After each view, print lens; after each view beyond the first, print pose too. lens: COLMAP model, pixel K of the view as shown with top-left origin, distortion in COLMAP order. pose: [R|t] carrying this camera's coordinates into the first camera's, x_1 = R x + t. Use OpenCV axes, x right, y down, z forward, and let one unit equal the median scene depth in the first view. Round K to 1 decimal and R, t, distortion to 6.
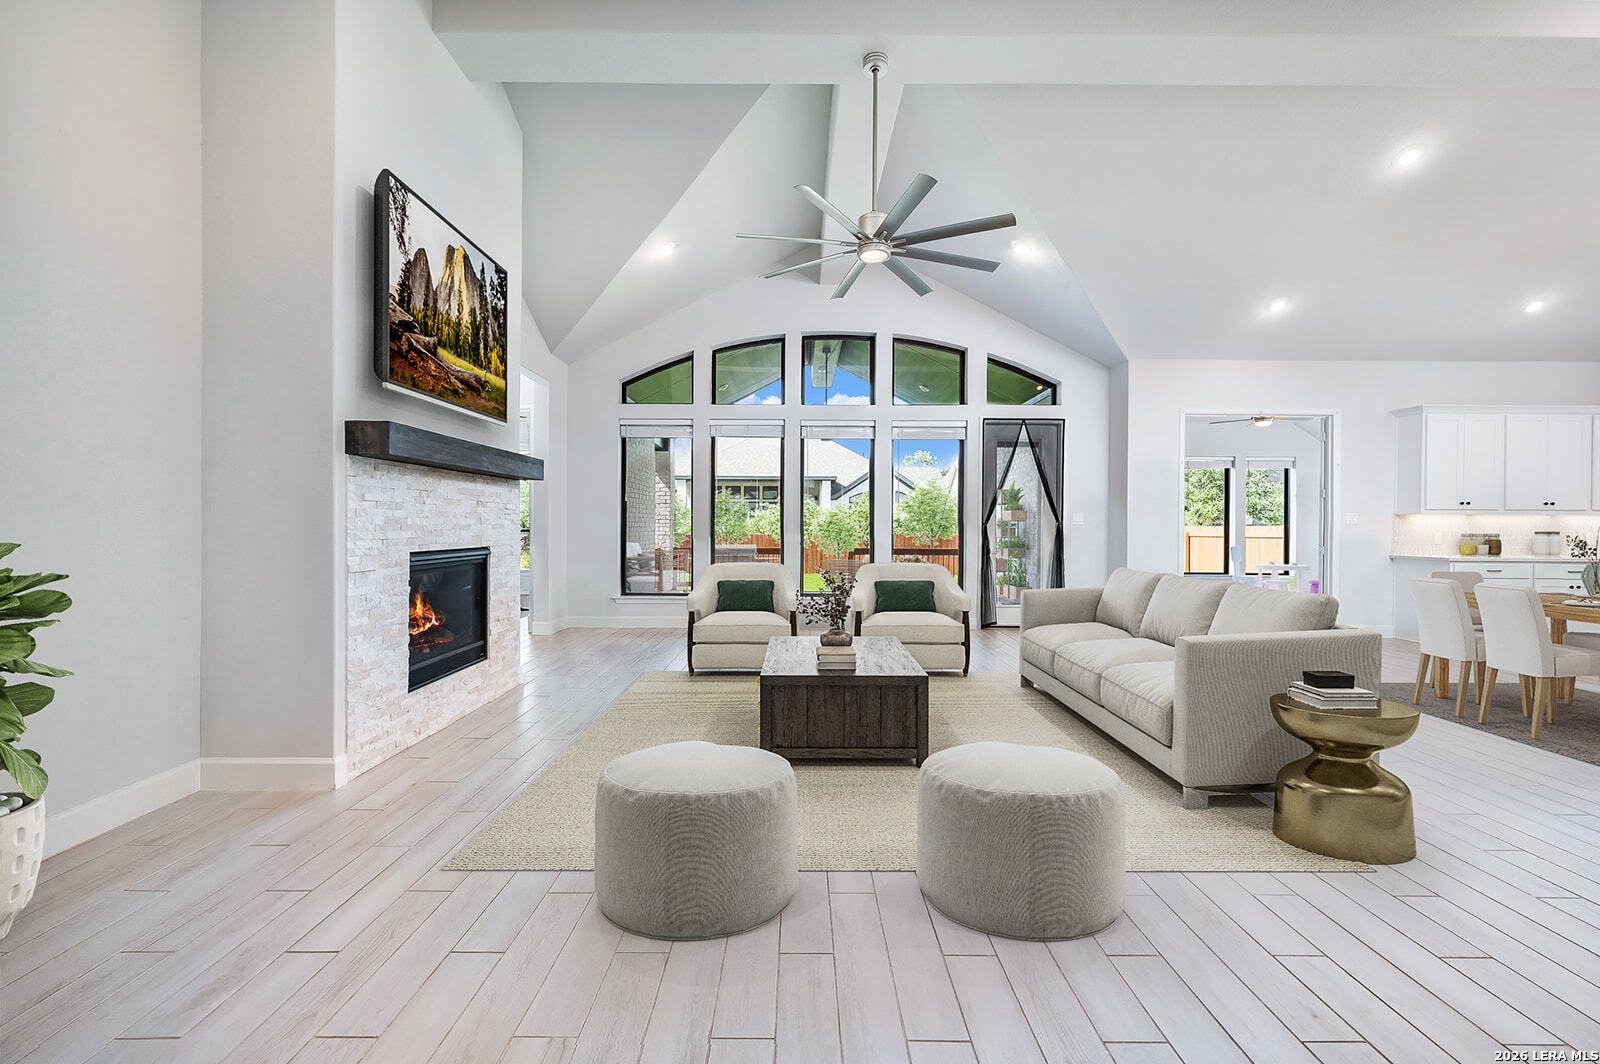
lens RADIAL K [[644.5, 0, 802.1], [0, 644.5, 531.4], [0, 0, 1]] dist [-0.004514, 0.000182]
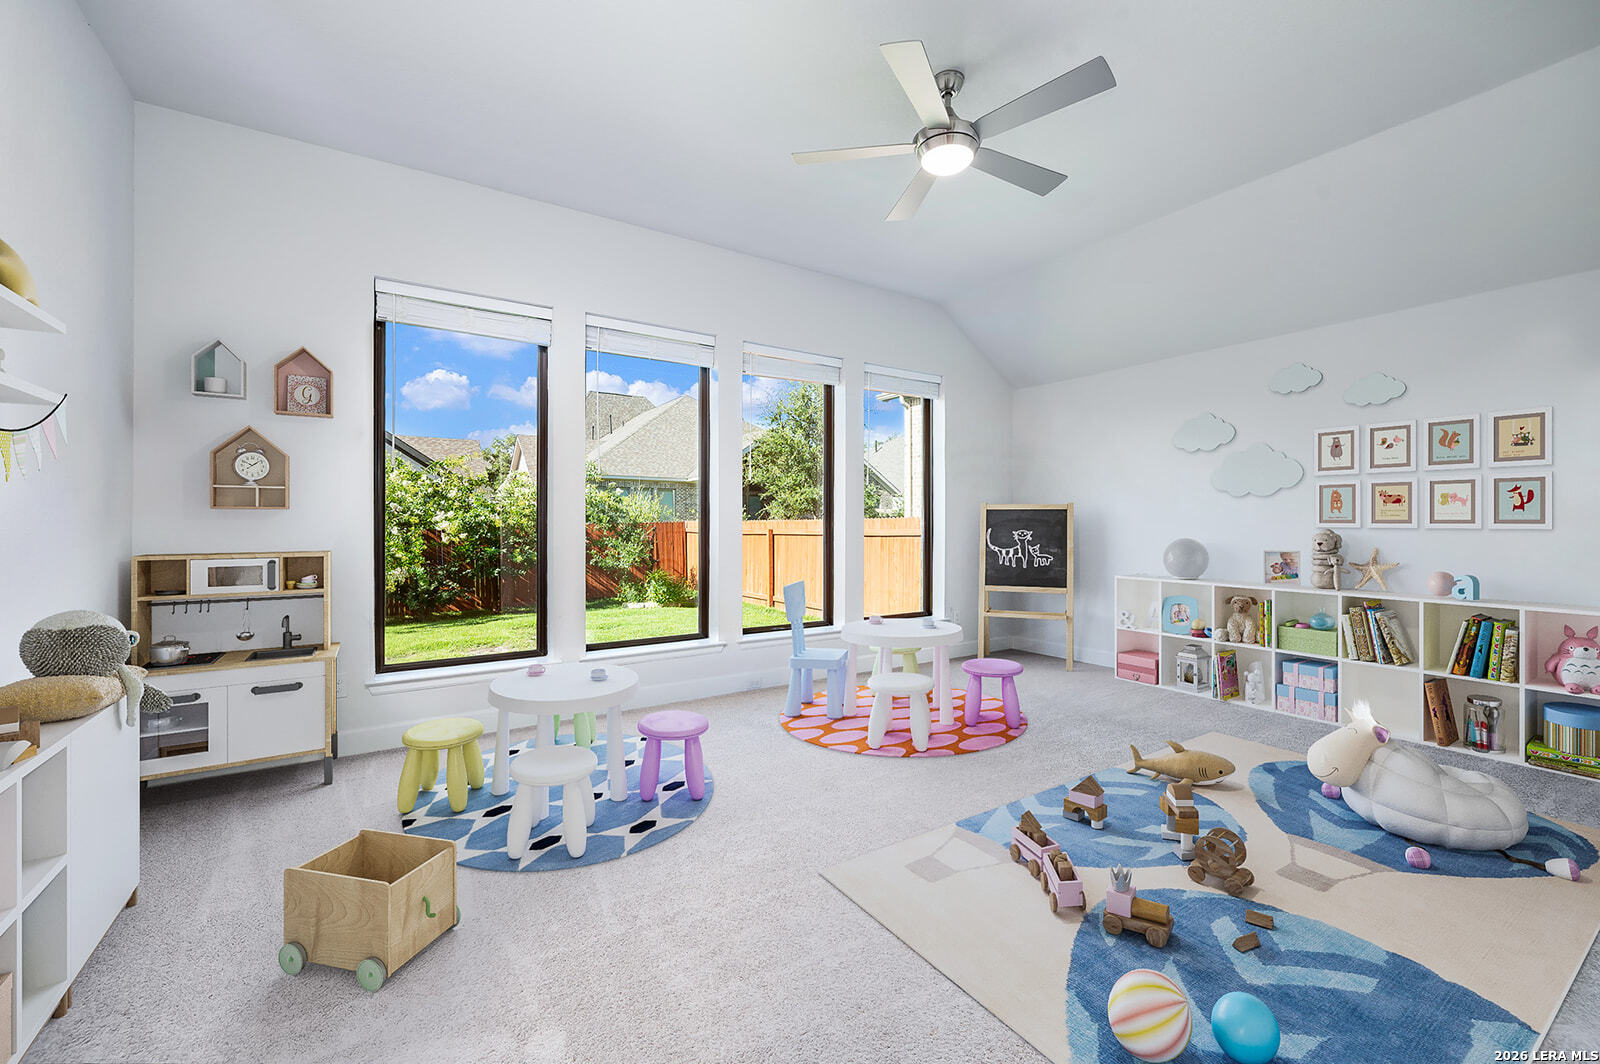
lens RADIAL K [[644.5, 0, 800.0], [0, 644.5, 524.8], [0, 0, 1]] dist [-0.004514, 0.000182]
pose [[0.843664, -0.005607, 0.536842, 0.211100], [0.005762, 0.999982, 0.001388, -0.003661], [-0.536841, 0.001922, 0.843681, 0.330940]]
